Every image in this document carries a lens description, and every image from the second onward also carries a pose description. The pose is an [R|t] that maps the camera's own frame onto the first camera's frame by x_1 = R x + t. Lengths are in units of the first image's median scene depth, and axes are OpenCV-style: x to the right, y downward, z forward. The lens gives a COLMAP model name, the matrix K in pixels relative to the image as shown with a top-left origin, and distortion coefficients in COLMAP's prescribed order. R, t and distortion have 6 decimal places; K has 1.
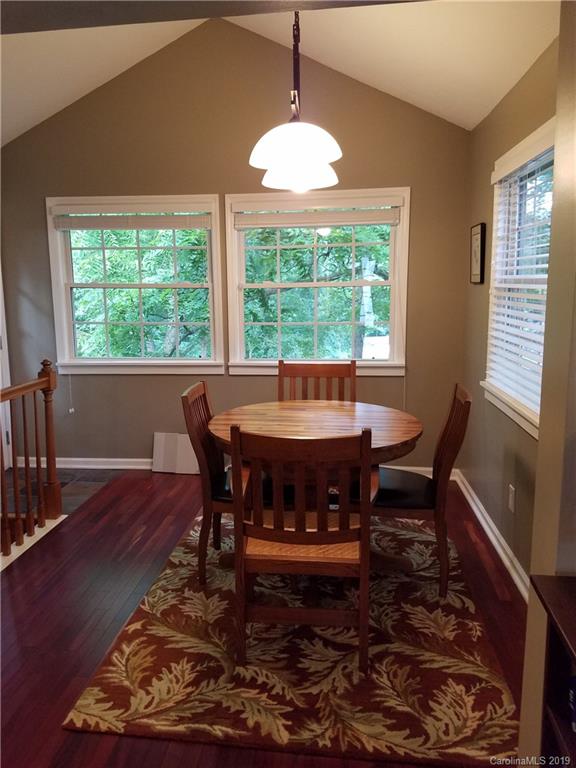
lens RADIAL K [[605.6, 0, 288.0], [0, 605.6, 384.0], [0, 0, 1]] dist [0.108987, -0.172940]
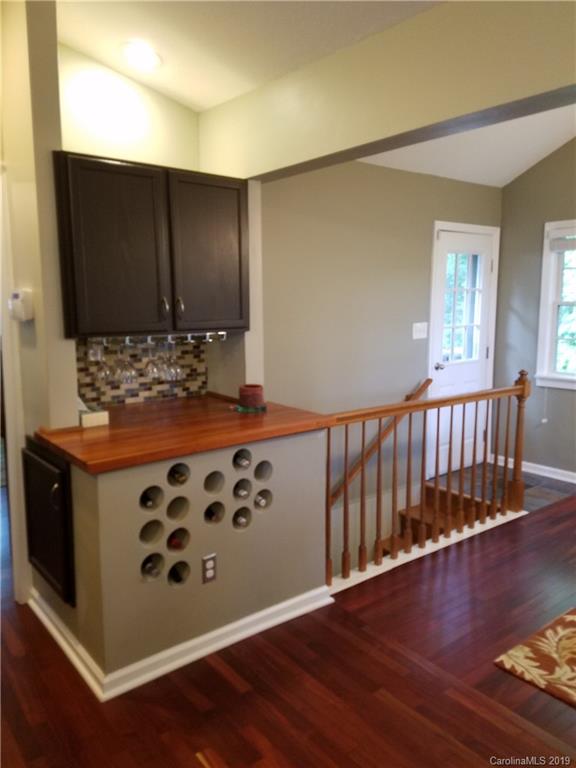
lens RADIAL K [[605.6, 0, 288.0], [0, 605.6, 384.0], [0, 0, 1]] dist [0.108987, -0.172940]
pose [[0.721806, 0.088712, -0.686387, 0.103671], [-0.109202, 0.993926, 0.013622, 0.028744], [0.683426, 0.065122, 0.727109, -0.166605]]
